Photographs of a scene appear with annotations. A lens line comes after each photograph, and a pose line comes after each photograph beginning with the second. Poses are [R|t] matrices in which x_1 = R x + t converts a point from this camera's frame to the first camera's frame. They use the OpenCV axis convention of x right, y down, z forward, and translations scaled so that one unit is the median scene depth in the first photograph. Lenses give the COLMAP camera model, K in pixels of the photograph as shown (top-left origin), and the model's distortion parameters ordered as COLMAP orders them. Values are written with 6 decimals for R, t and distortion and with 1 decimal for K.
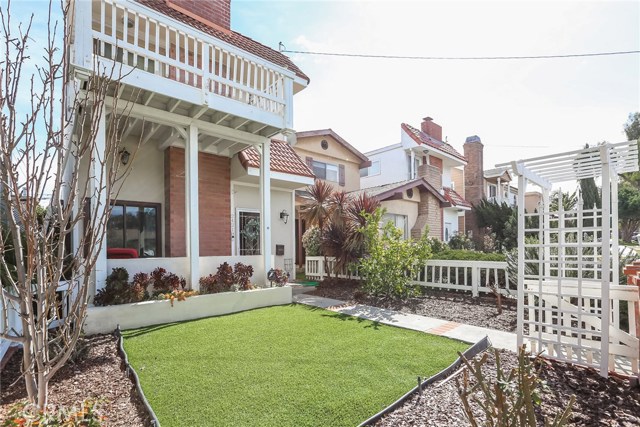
lens RADIAL K [[299.0, 0, 331.5], [0, 299.0, 215.9], [0, 0, 1]] dist [-0.018189, 0.000302]
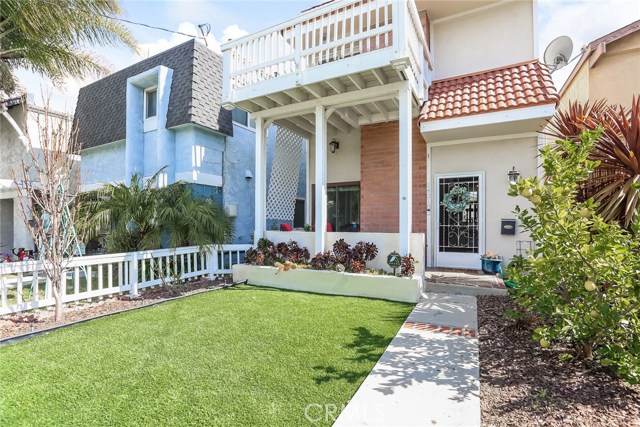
lens RADIAL K [[299.0, 0, 331.5], [0, 299.0, 215.9], [0, 0, 1]] dist [-0.018189, 0.000302]
pose [[0.354522, -0.013663, -0.934948, 0.494671], [0.092494, 0.995502, 0.020525, 0.062055], [0.930462, -0.093754, 0.354191, 0.650410]]
